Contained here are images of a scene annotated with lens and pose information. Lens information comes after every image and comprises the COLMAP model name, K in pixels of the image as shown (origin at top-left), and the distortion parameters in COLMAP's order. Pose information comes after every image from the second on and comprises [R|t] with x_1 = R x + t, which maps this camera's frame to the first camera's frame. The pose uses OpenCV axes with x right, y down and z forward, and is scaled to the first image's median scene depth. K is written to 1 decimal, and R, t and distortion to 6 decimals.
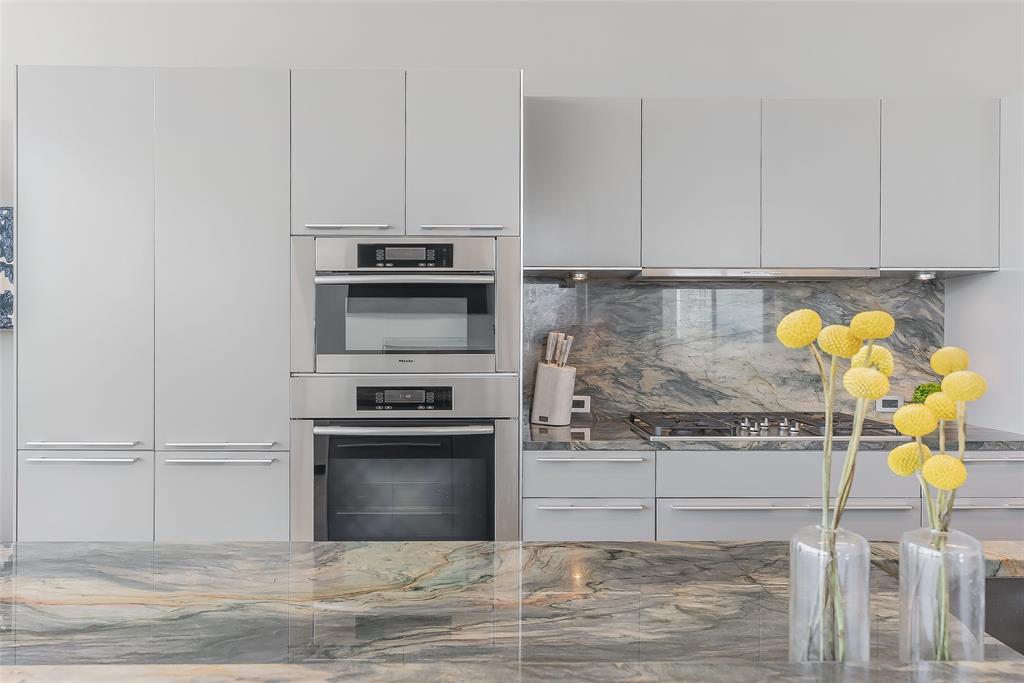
lens RADIAL K [[712.2, 0, 514.7], [0, 712.2, 337.8], [0, 0, 1]] dist [0.003473, 0.001712]
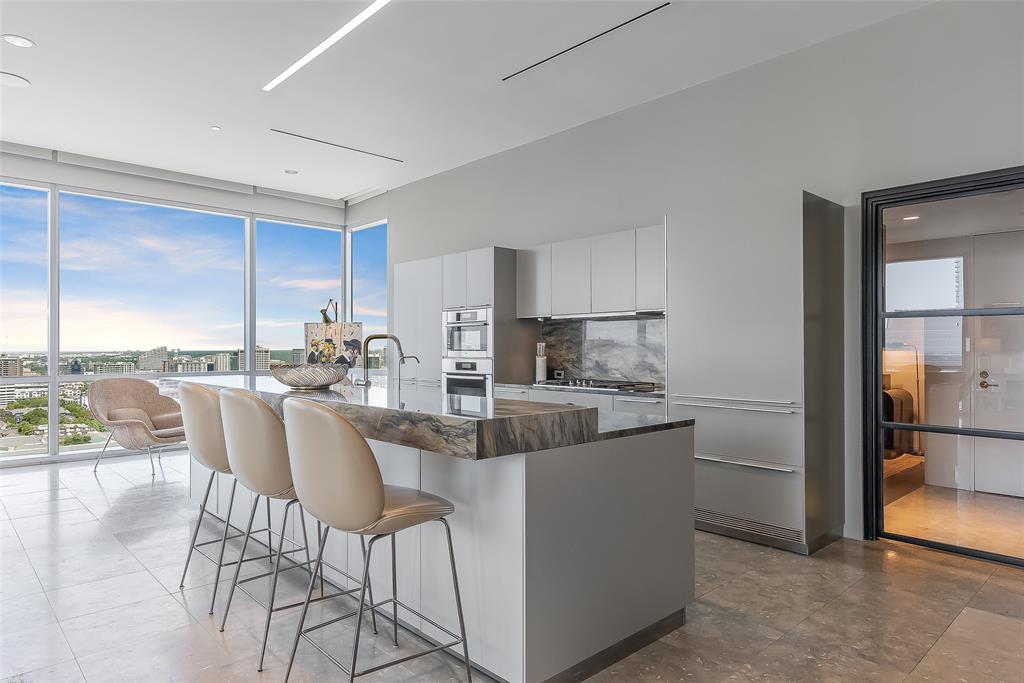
lens RADIAL K [[621.6, 0, 511.5], [0, 621.6, 344.2], [0, 0, 1]] dist [0.000115, 0.000096]
pose [[0.667648, -0.004773, -0.744462, 1.815342], [0.002018, 0.999987, -0.004602, 0.007263], [0.744474, 0.001570, 0.667649, -0.534981]]
